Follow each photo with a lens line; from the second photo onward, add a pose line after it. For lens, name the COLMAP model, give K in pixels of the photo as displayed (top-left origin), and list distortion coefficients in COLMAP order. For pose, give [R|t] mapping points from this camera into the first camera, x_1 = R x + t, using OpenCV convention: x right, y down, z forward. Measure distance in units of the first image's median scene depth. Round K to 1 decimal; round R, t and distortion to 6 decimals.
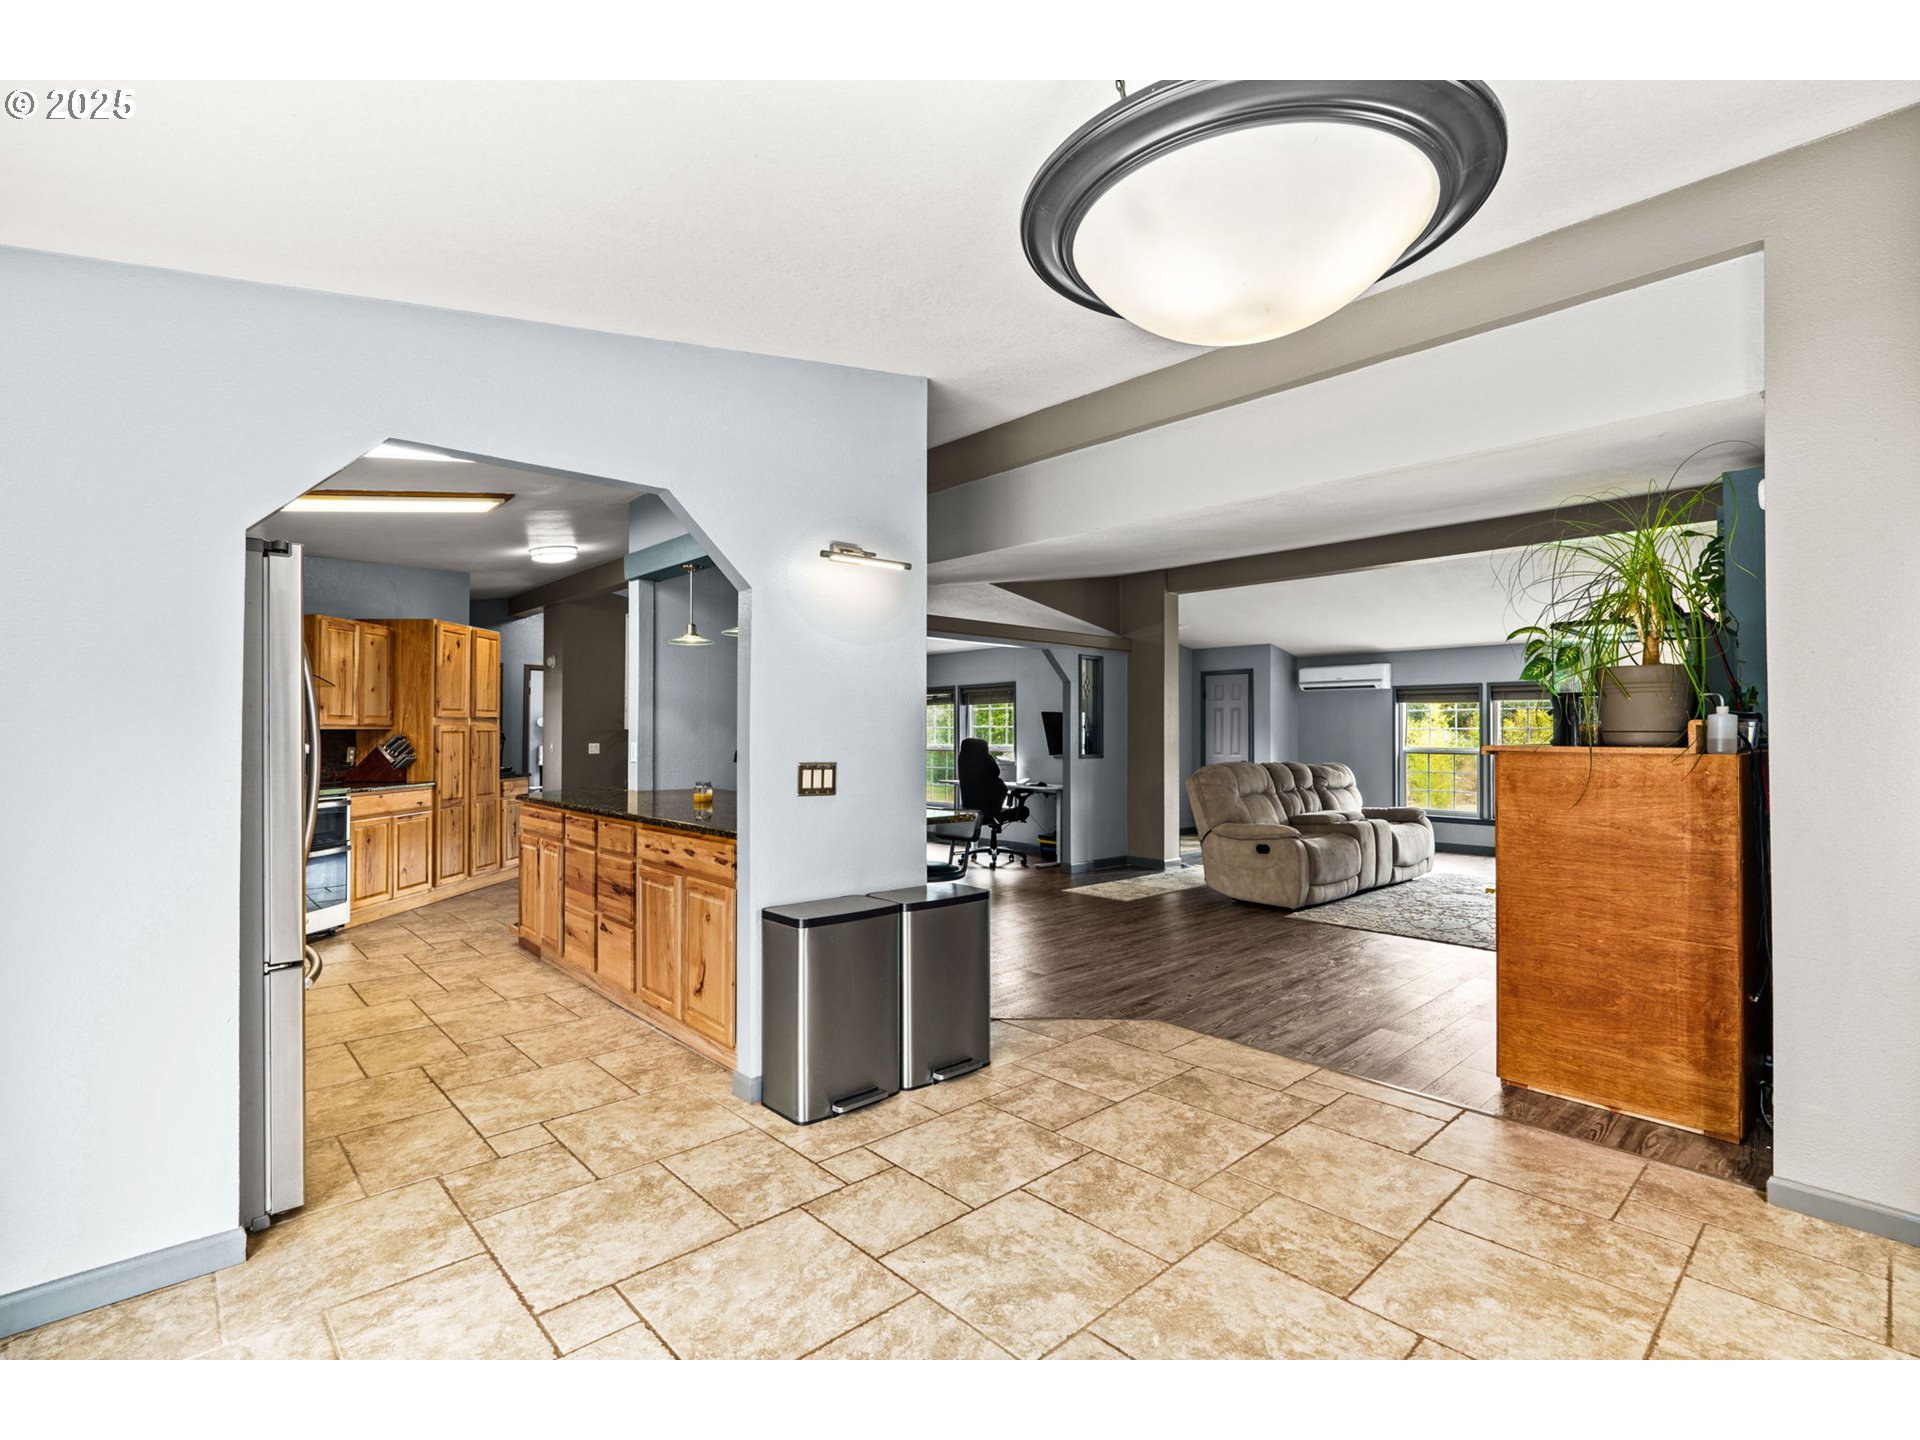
lens RADIAL K [[881.7, 0, 960.0], [0, 881.7, 720.0], [0, 0, 1]] dist [-0.013508, 0.005657]
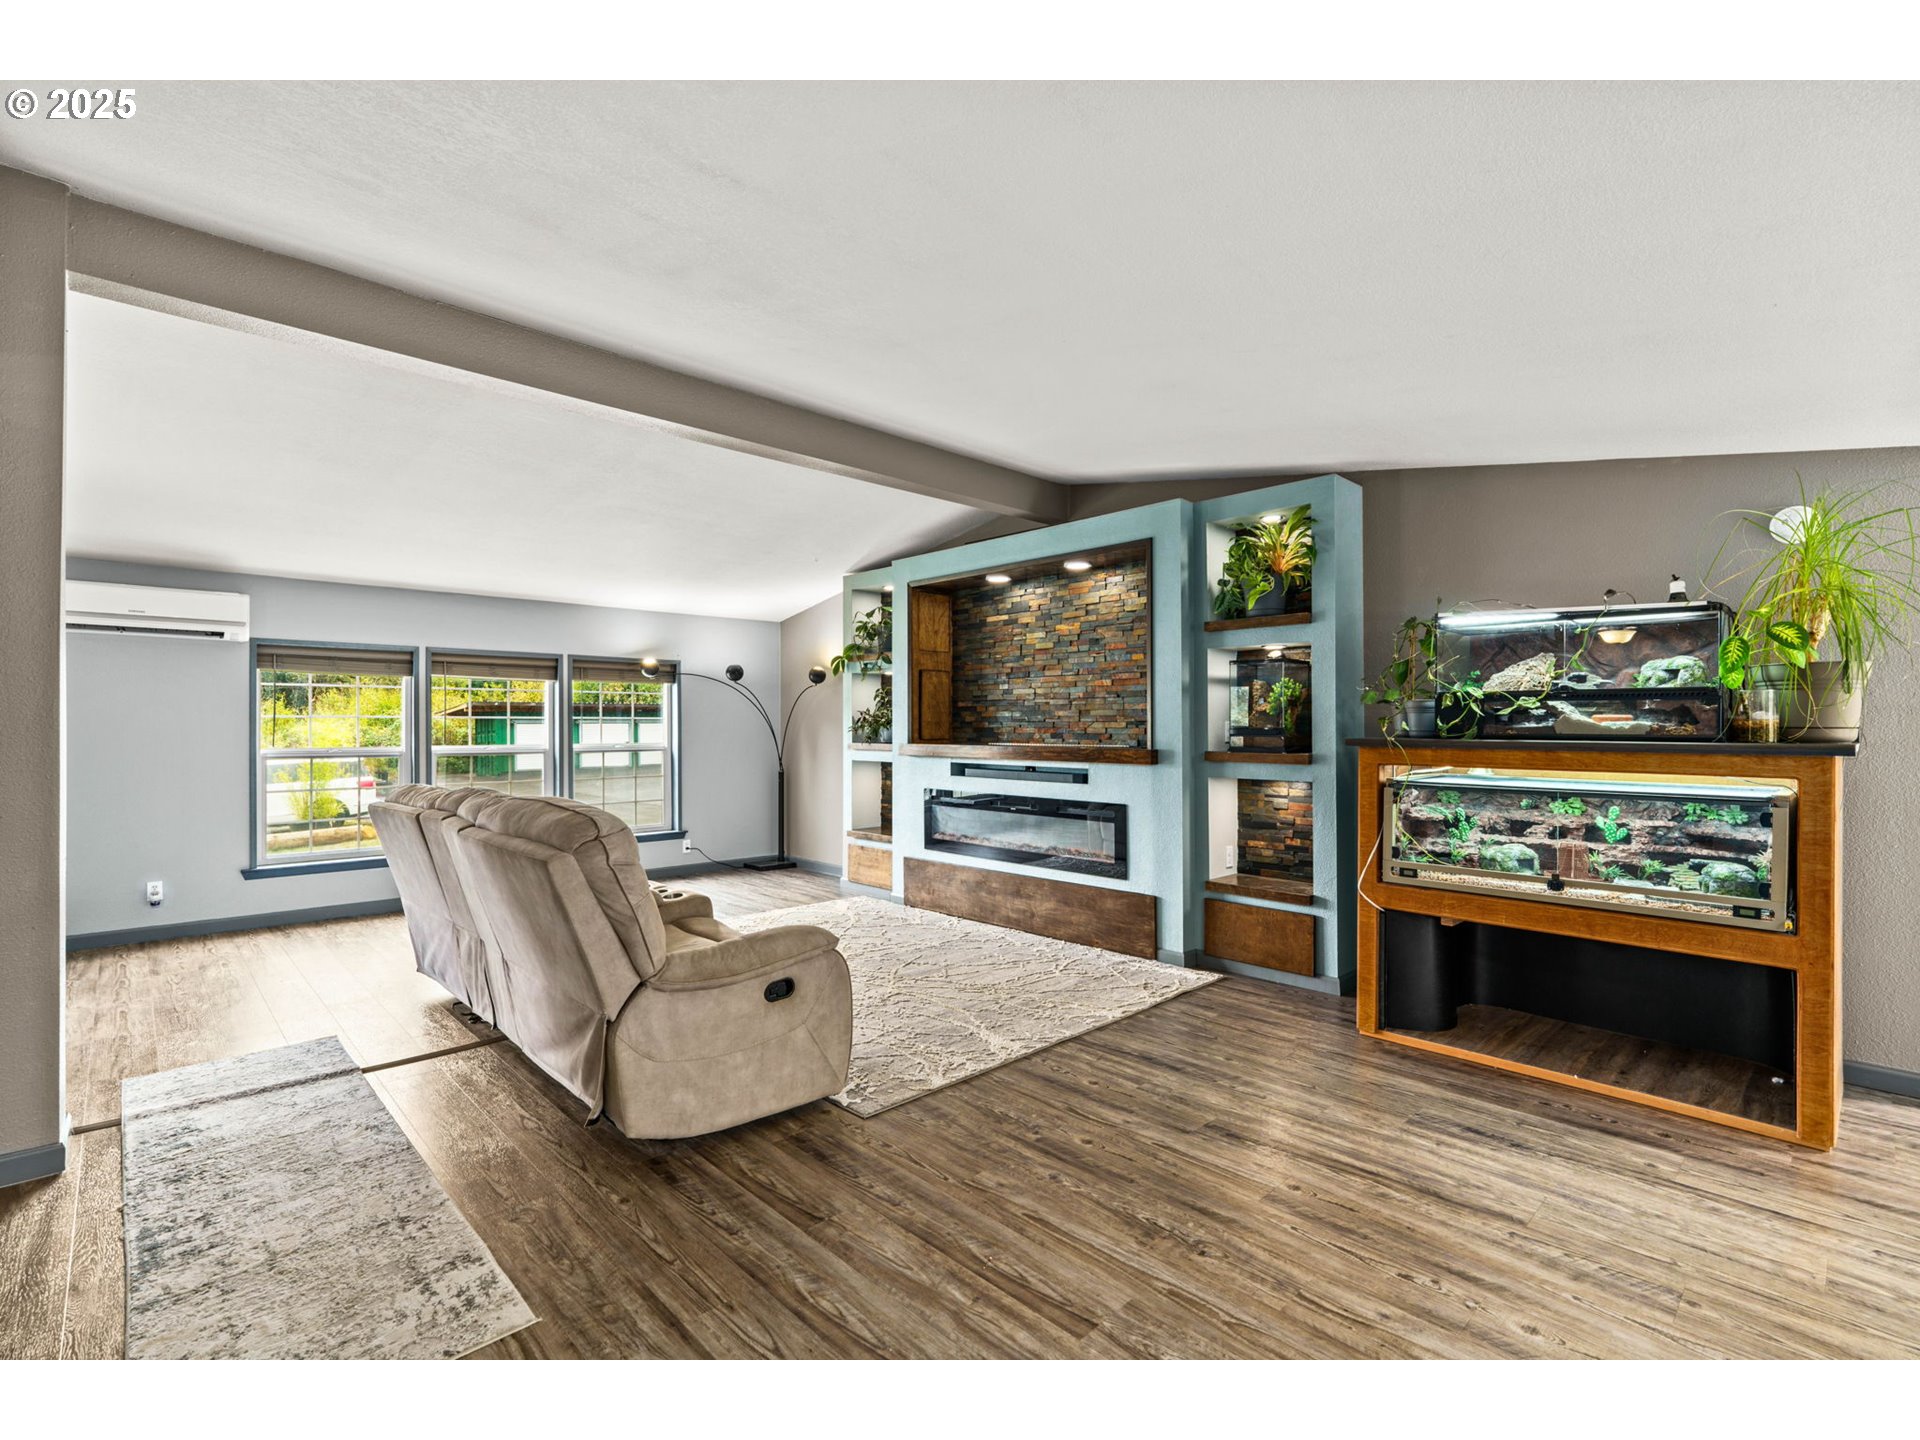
lens RADIAL K [[881.7, 0, 960.0], [0, 881.7, 720.0], [0, 0, 1]] dist [-0.013508, 0.005657]
pose [[-0.015082, 0.003291, 0.999881, -0.099518], [-0.018645, 0.999820, -0.003572, 0.011399], [-0.999712, -0.018696, -0.015018, 0.924238]]
